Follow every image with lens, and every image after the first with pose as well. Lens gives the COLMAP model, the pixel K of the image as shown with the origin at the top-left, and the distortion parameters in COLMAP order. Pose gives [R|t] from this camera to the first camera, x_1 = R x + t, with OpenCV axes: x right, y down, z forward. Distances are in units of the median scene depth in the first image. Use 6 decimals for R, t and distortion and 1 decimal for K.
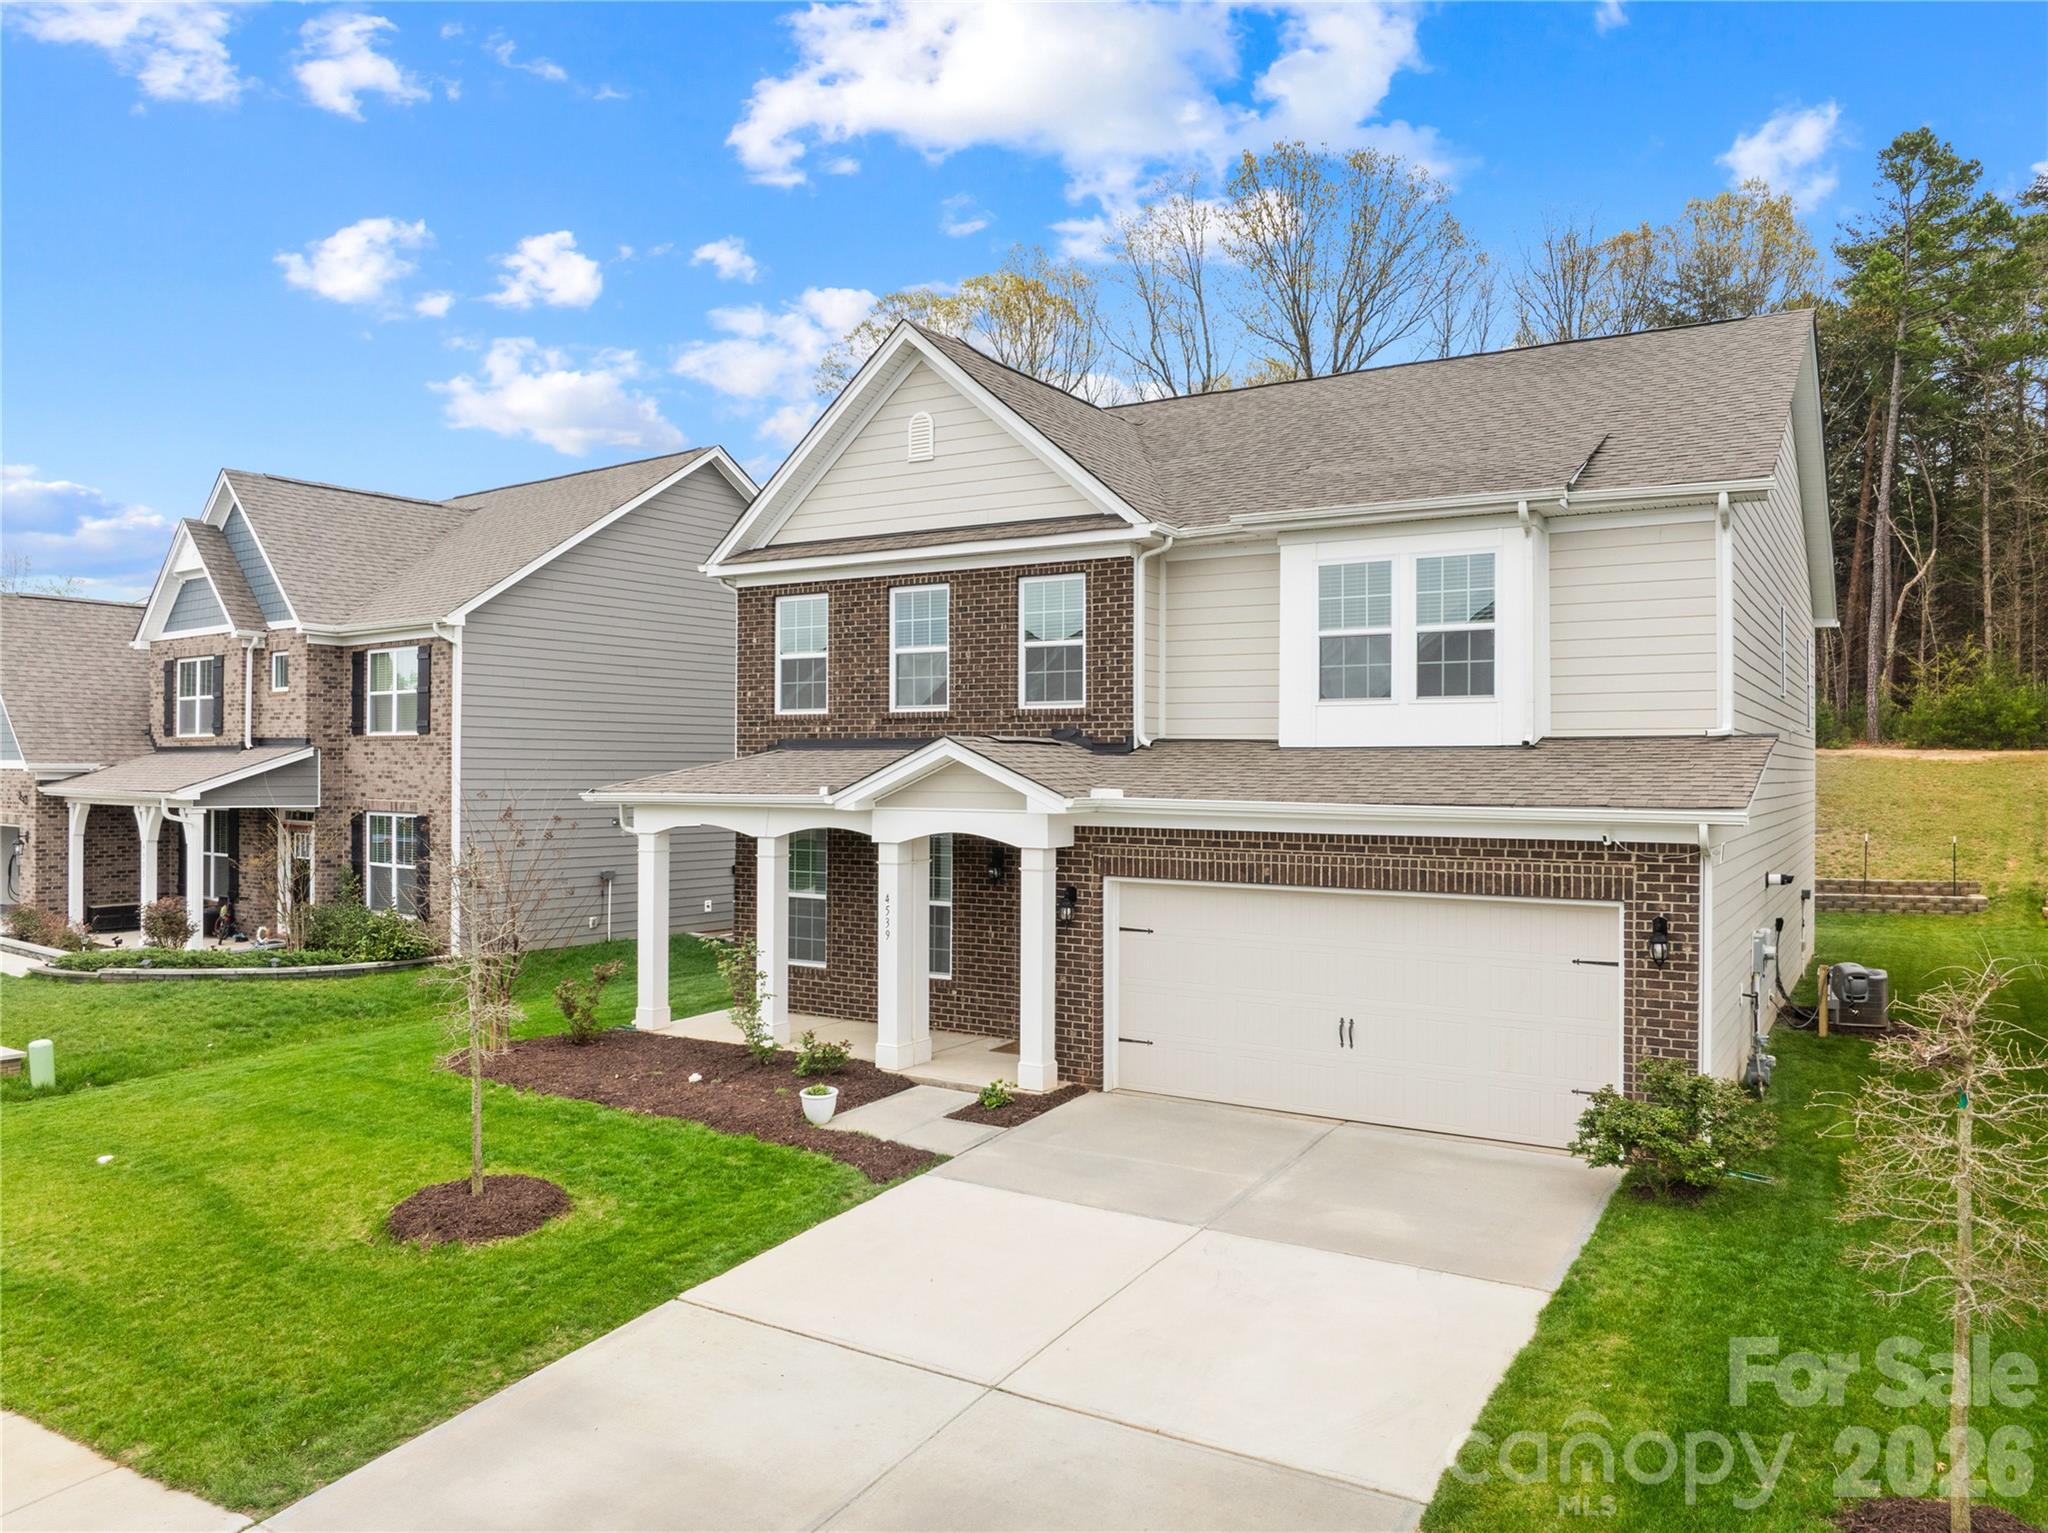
lens RADIAL K [[1433.7, 0, 1024.0], [0, 1433.7, 766.5], [0, 0, 1]] dist [-0.041175, 0.000410]
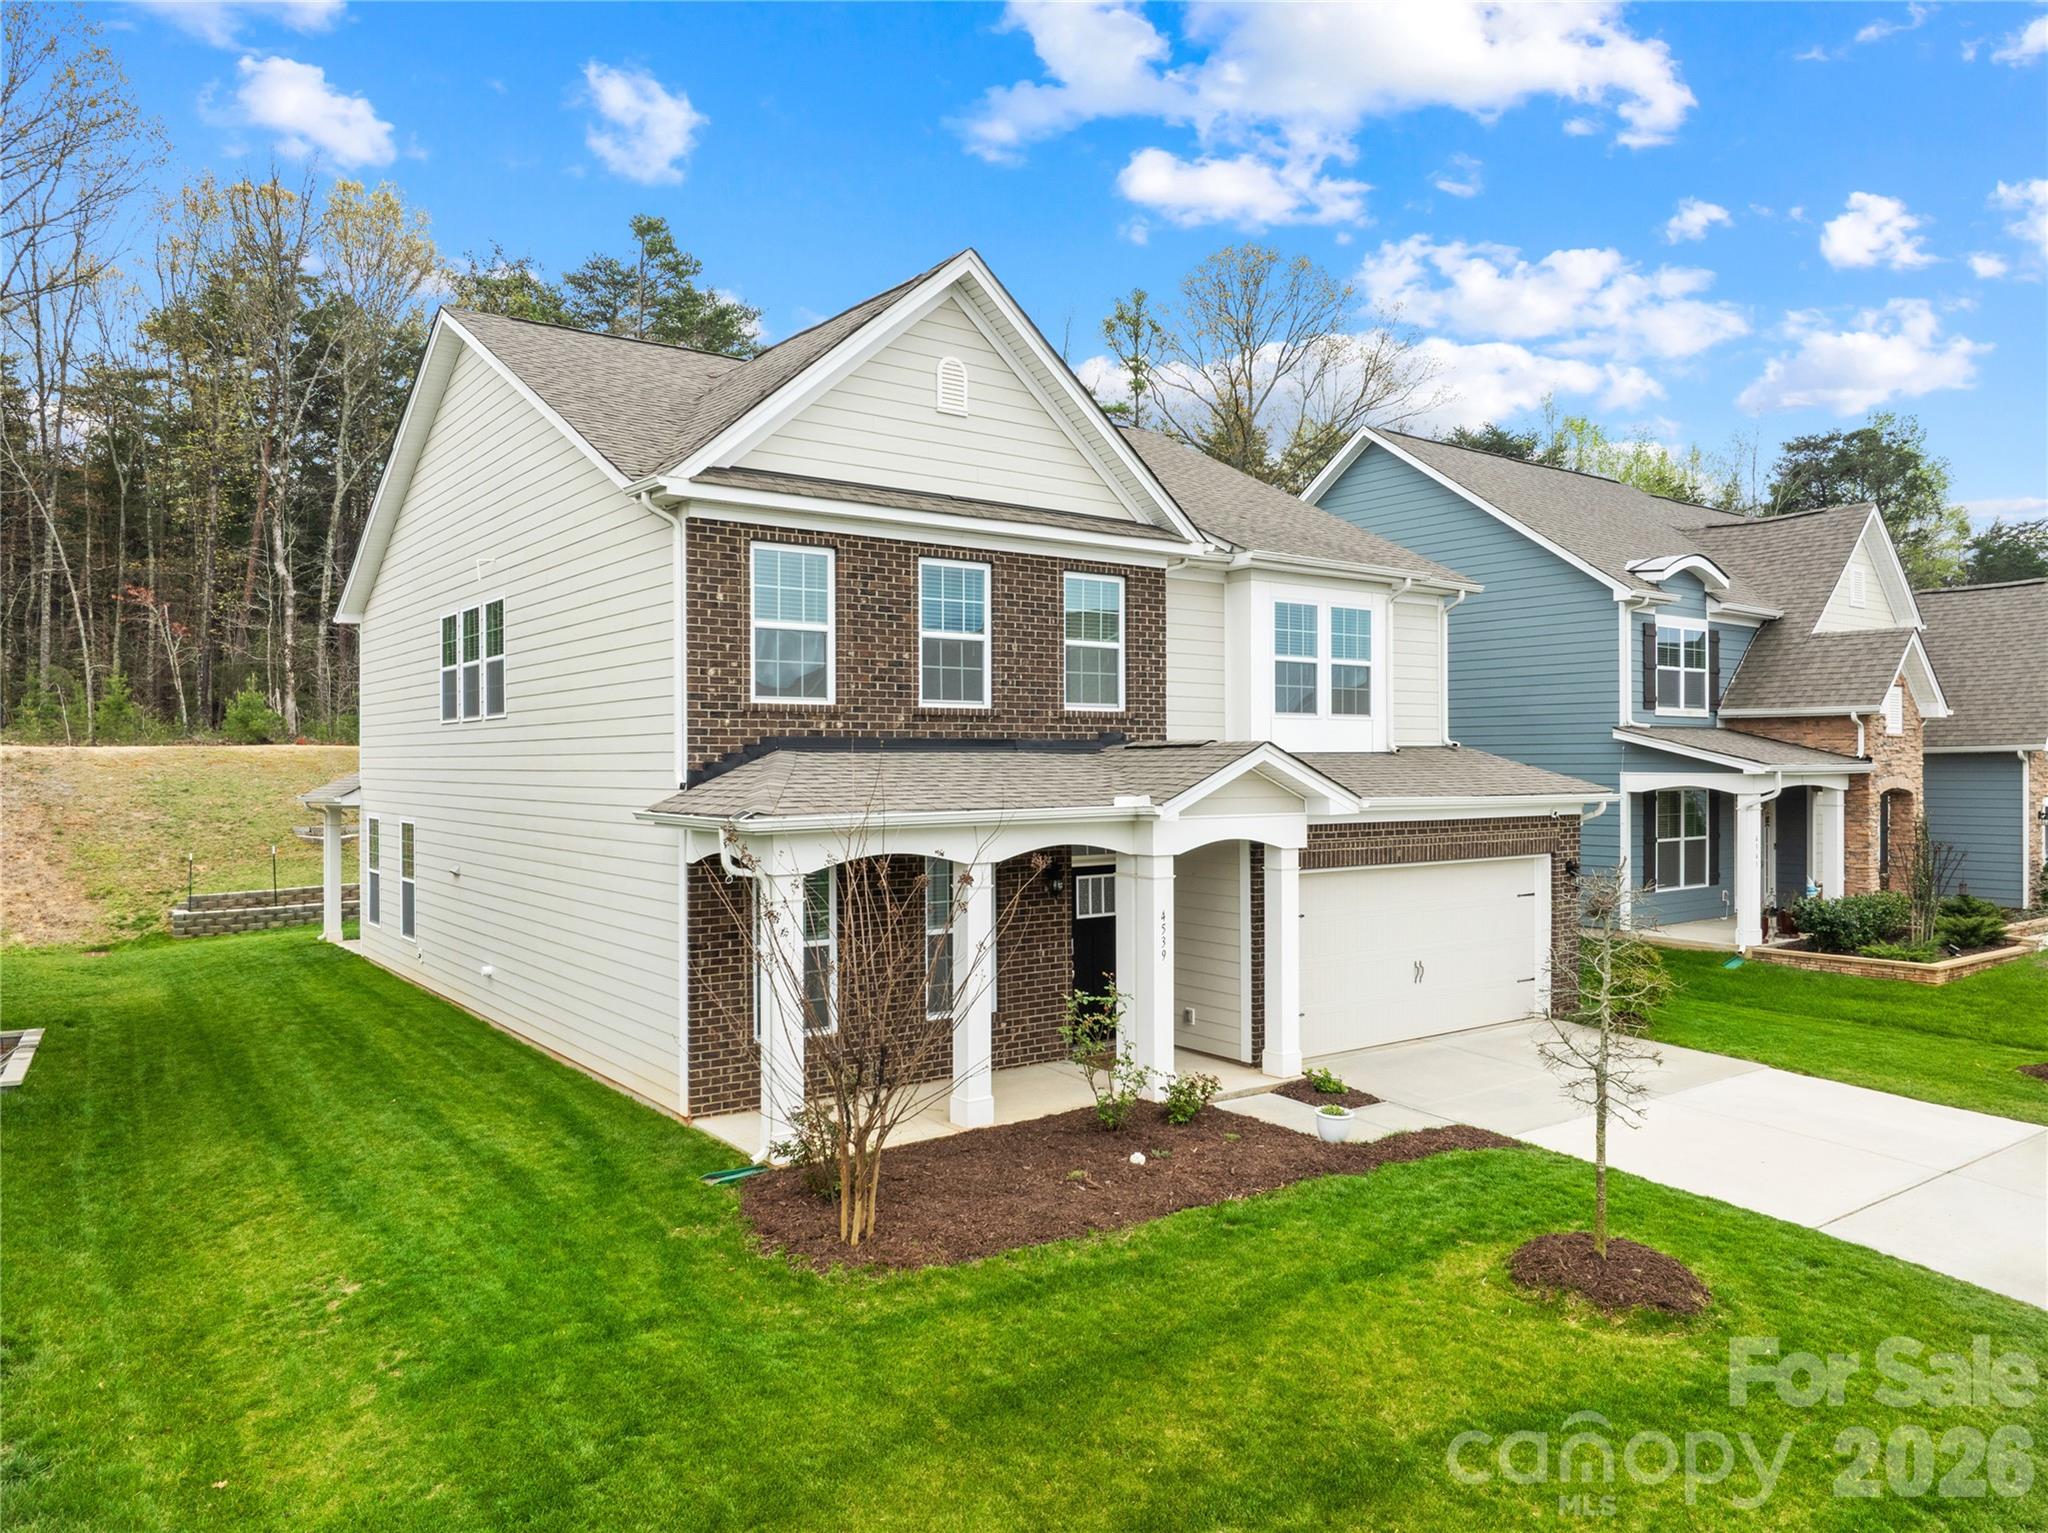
lens RADIAL K [[1433.7, 0, 1024.0], [0, 1433.7, 766.5], [0, 0, 1]] dist [-0.041175, 0.000410]
pose [[0.372168, -0.007124, 0.928138, -0.908740], [0.003219, 0.999974, 0.006384, -0.009152], [-0.928160, 0.000612, 0.372181, 0.686043]]
